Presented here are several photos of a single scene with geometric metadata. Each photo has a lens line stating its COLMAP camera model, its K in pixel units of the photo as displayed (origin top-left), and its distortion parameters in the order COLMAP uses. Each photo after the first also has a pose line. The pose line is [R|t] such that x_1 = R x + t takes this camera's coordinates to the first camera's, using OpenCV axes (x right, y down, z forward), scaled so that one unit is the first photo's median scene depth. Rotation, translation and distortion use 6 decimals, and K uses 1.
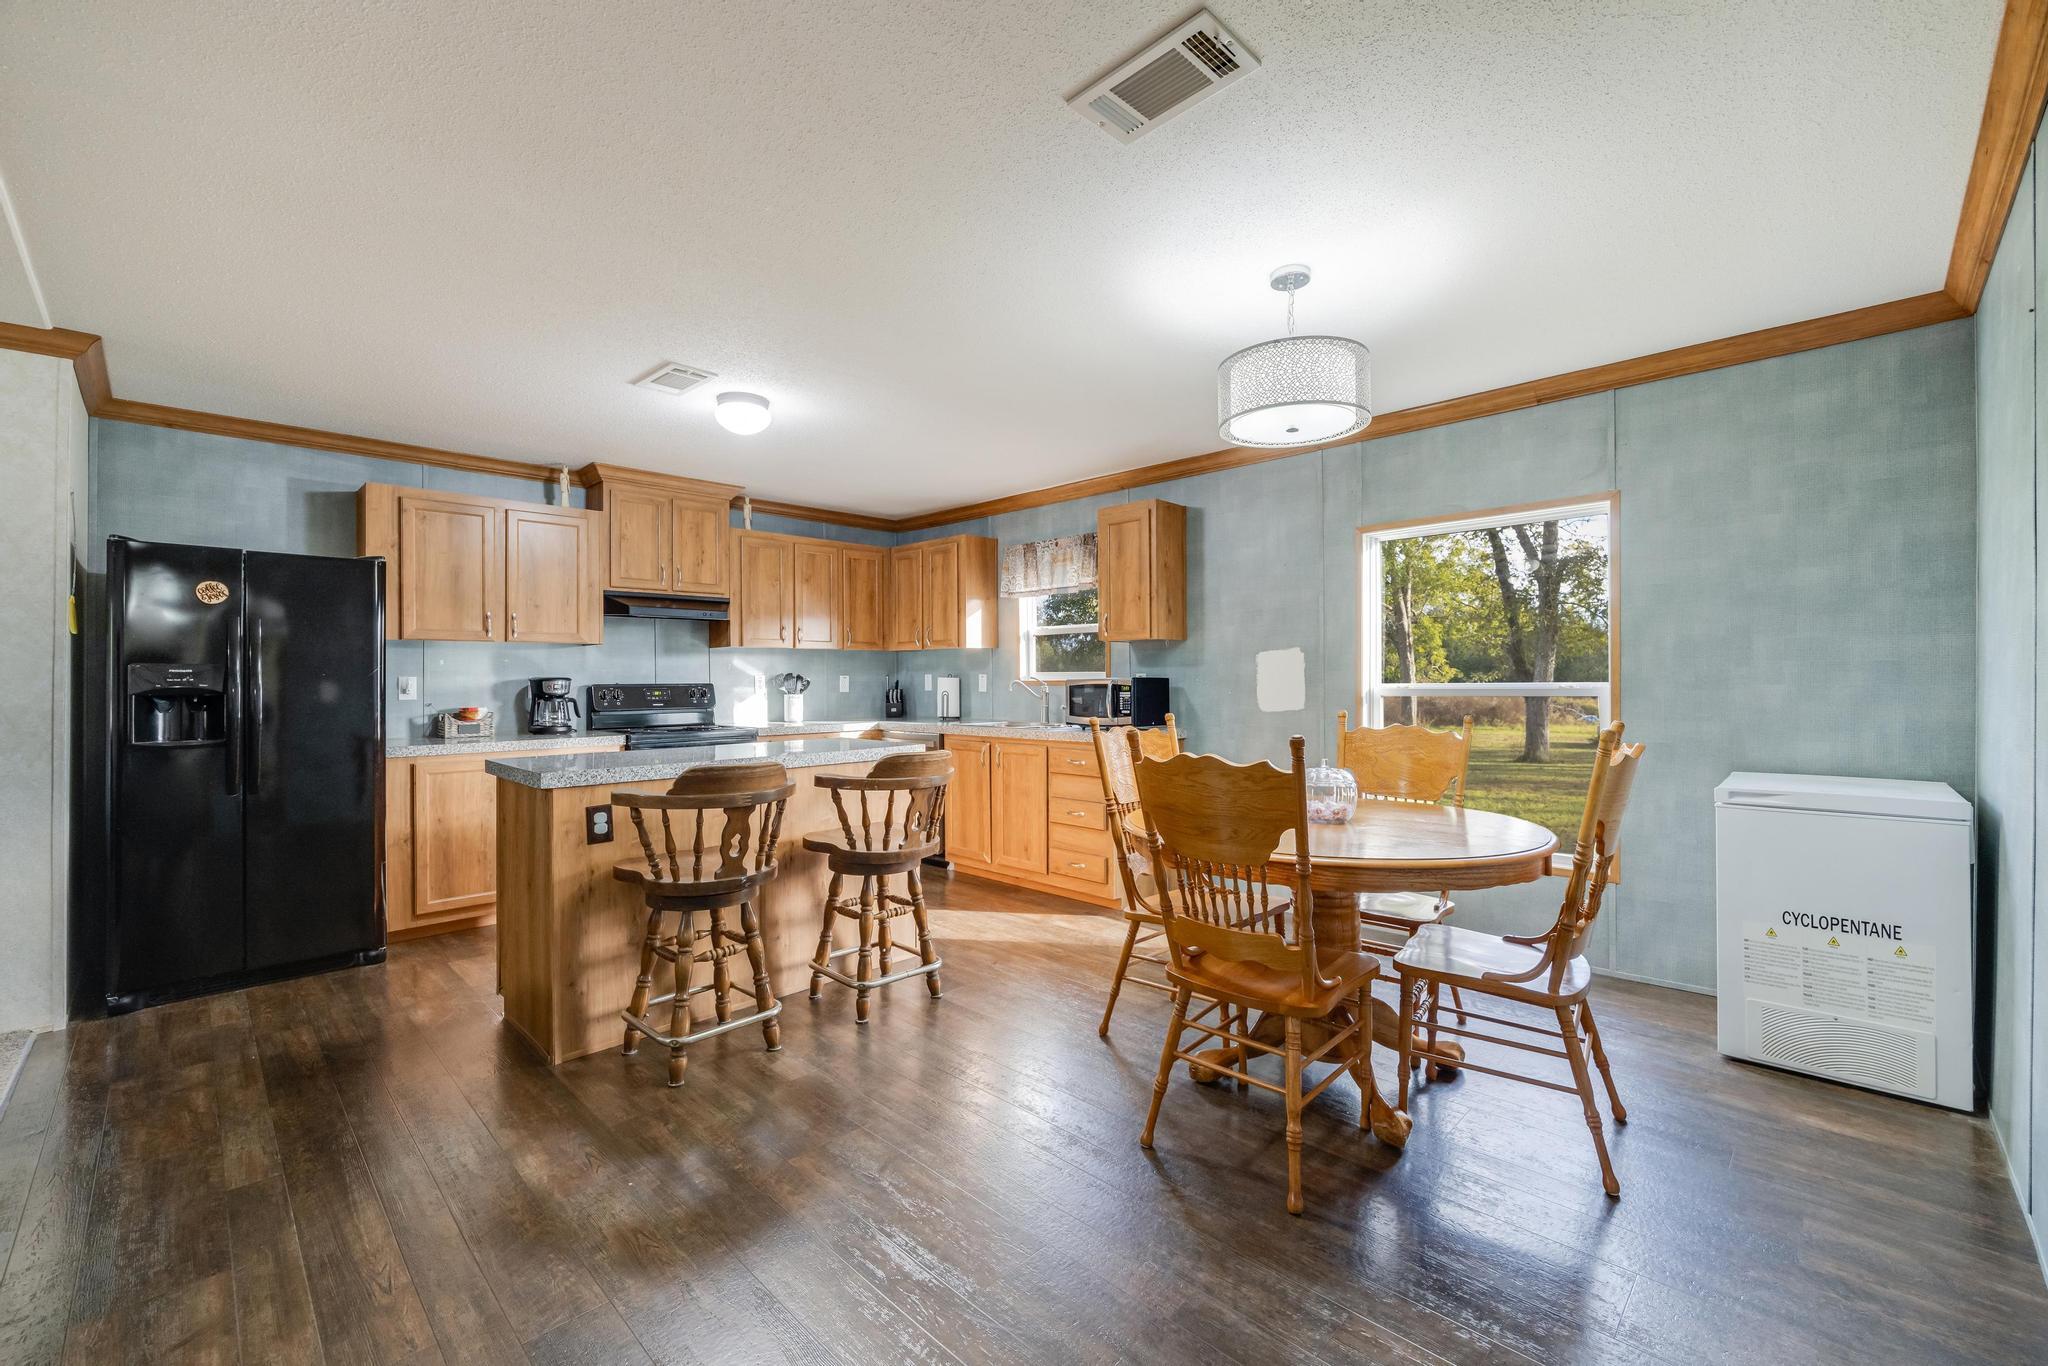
lens RADIAL K [[862.6, 0, 1029.1], [0, 862.6, 675.1], [0, 0, 1]] dist [-0.004354, -0.000466]
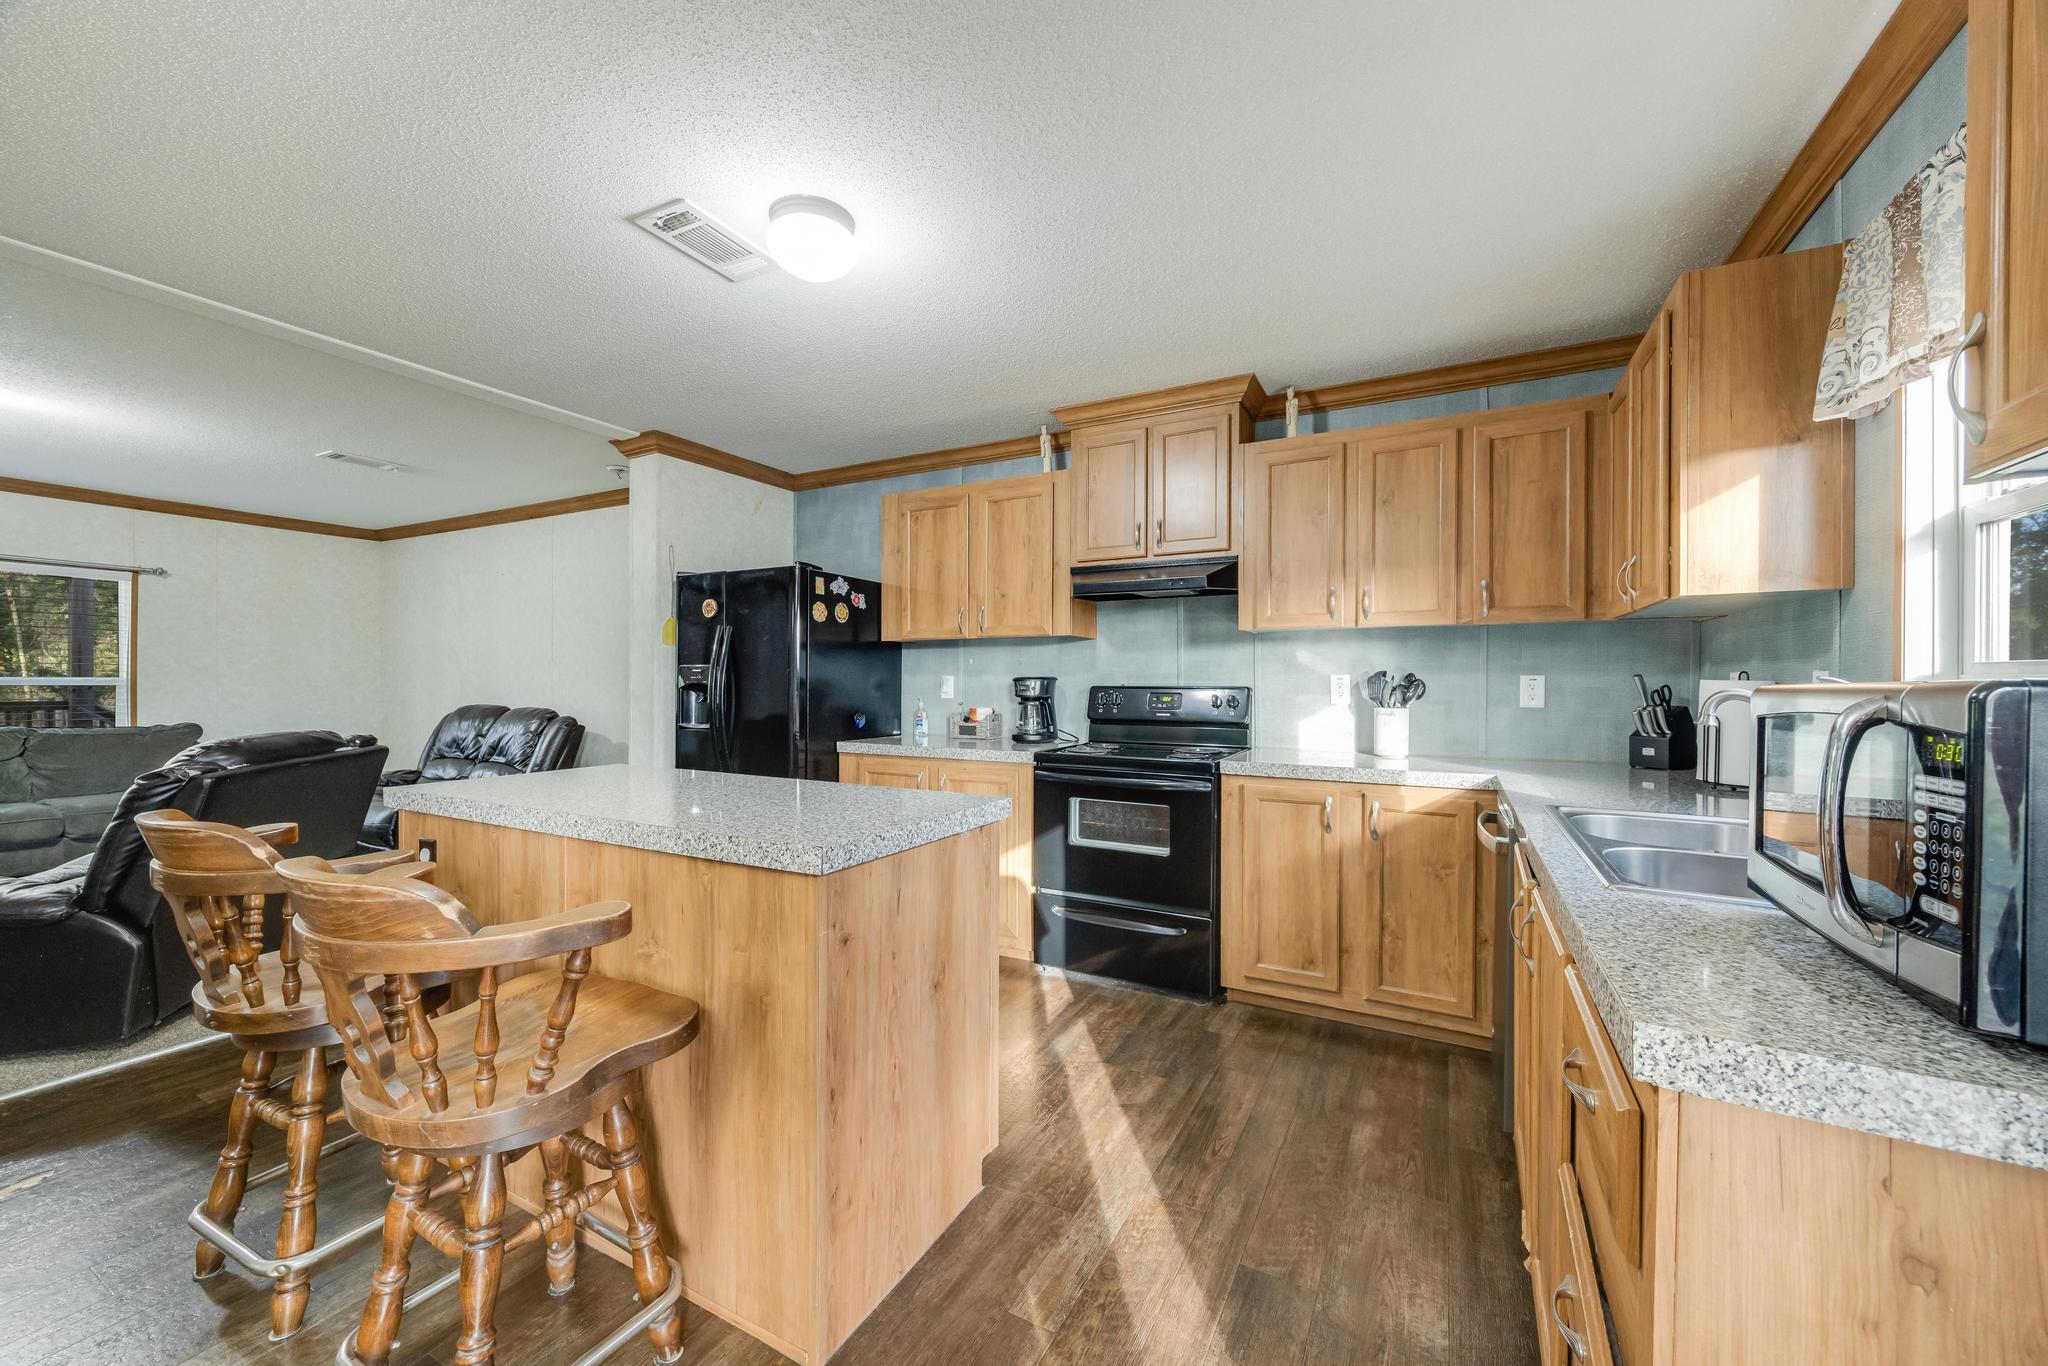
lens RADIAL K [[790.2, 0, 1036.6], [0, 790.2, 683.1], [0, 0, 1]] dist [-0.002514, -0.000257]
pose [[0.273506, 0.006712, -0.961847, 0.200144], [-0.002554, 0.999977, 0.006252, 0.003612], [0.961867, 0.000747, 0.273517, 0.779406]]
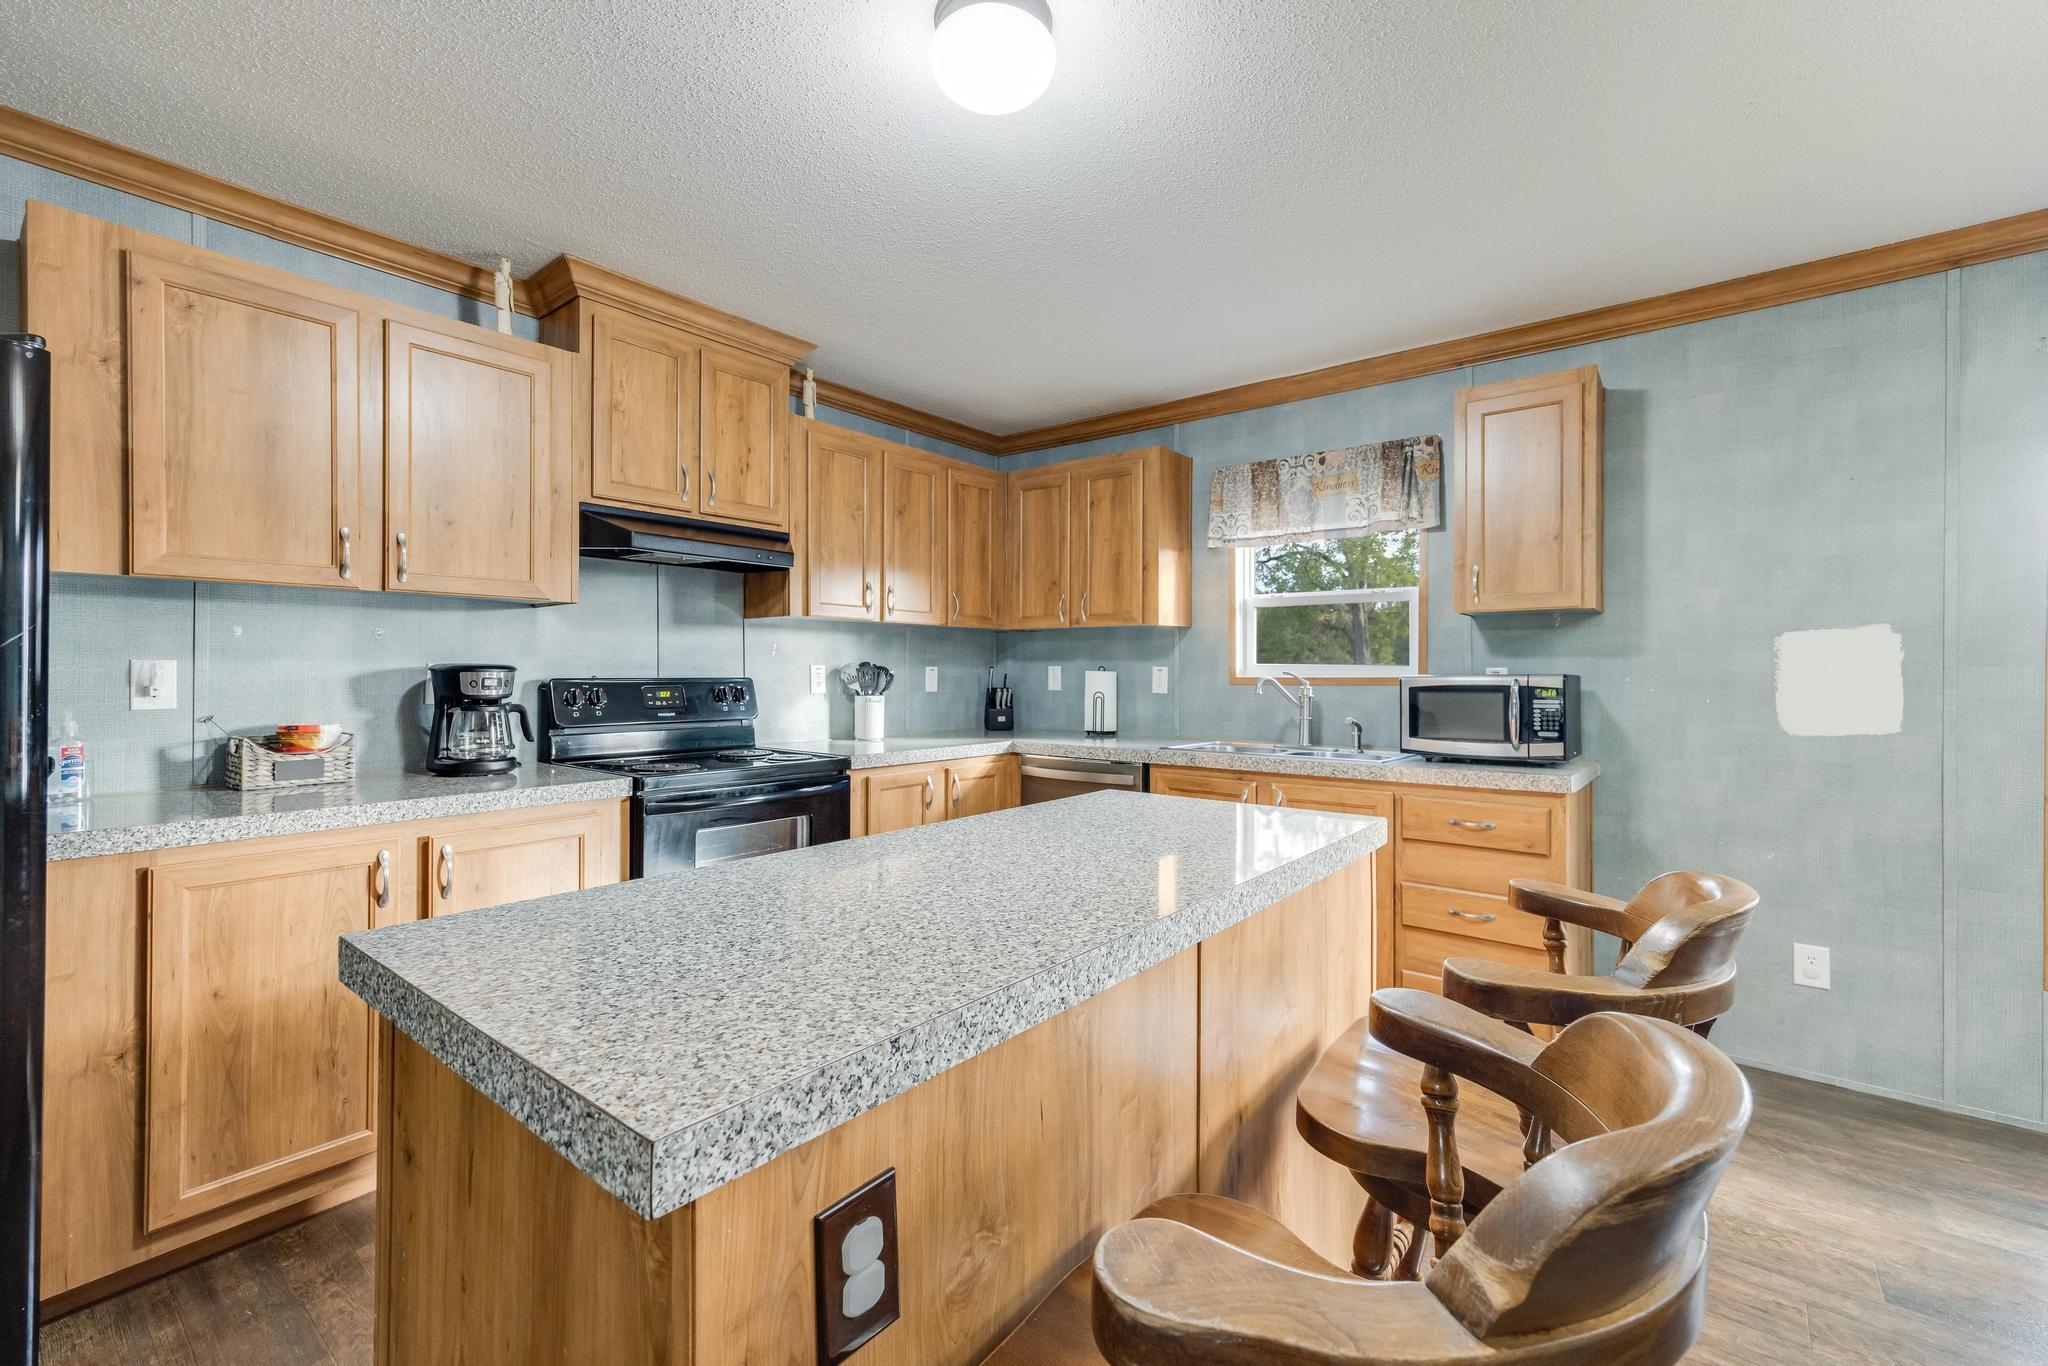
lens RADIAL K [[875.9, 0, 1032.3], [0, 875.9, 671.5], [0, 0, 1]] dist [0.009816, 0.001035]
pose [[0.994072, 0.008878, 0.108365, -0.276440], [-0.009217, 0.999954, 0.002628, 0.002265], [-0.108336, -0.003611, 0.994108, 0.433745]]
